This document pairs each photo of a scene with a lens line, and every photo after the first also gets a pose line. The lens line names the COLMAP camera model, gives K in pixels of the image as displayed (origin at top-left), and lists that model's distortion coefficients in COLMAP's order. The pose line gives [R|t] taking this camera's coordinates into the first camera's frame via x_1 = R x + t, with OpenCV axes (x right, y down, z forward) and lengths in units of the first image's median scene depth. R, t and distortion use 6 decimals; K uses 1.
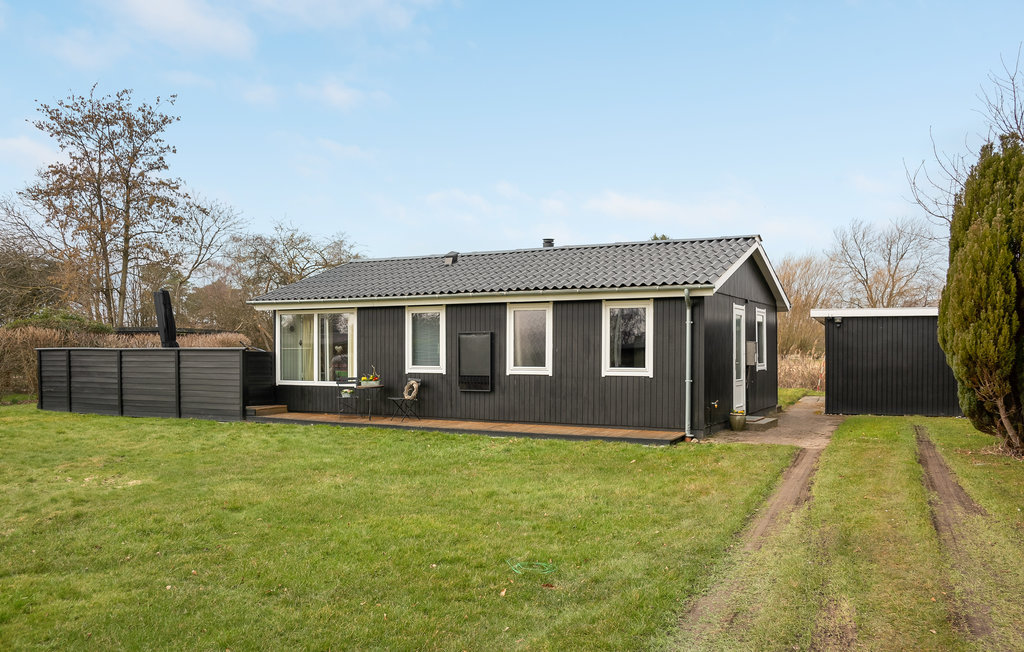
lens RADIAL K [[803.0, 0, 513.0], [0, 803.0, 329.8], [0, 0, 1]] dist [-0.062787, 0.021953]
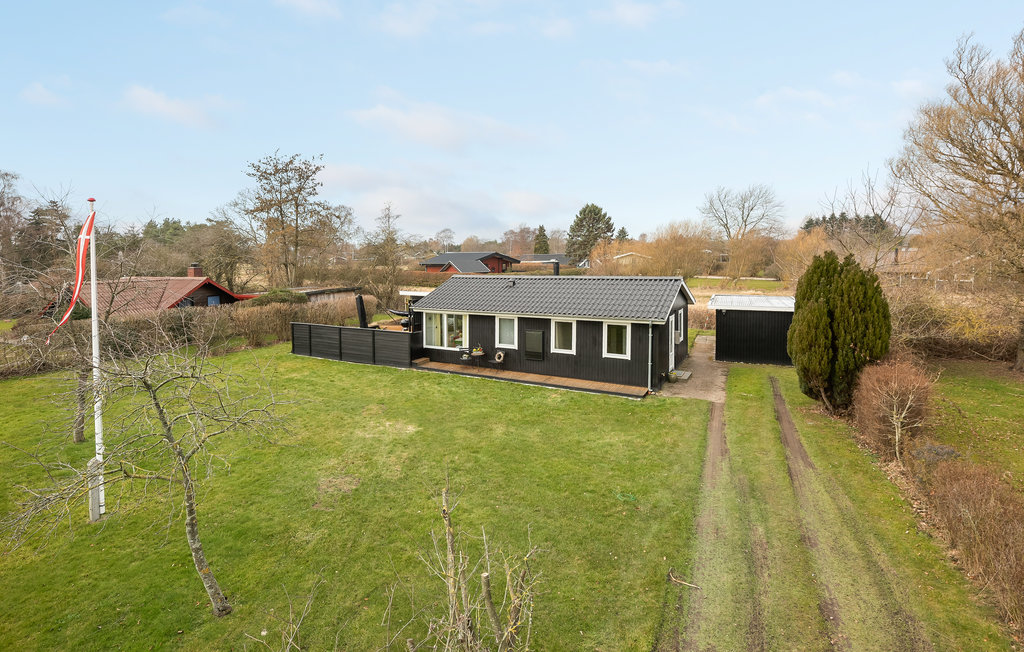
lens RADIAL K [[511.1, 0, 428.2], [0, 511.1, 263.9], [0, 0, 1]] dist [0.004988, -0.001183]
pose [[0.994843, -0.012491, -0.100658, -0.174469], [0.017107, 0.998835, 0.045123, -0.218631], [0.099977, -0.046612, 0.993897, -0.275815]]
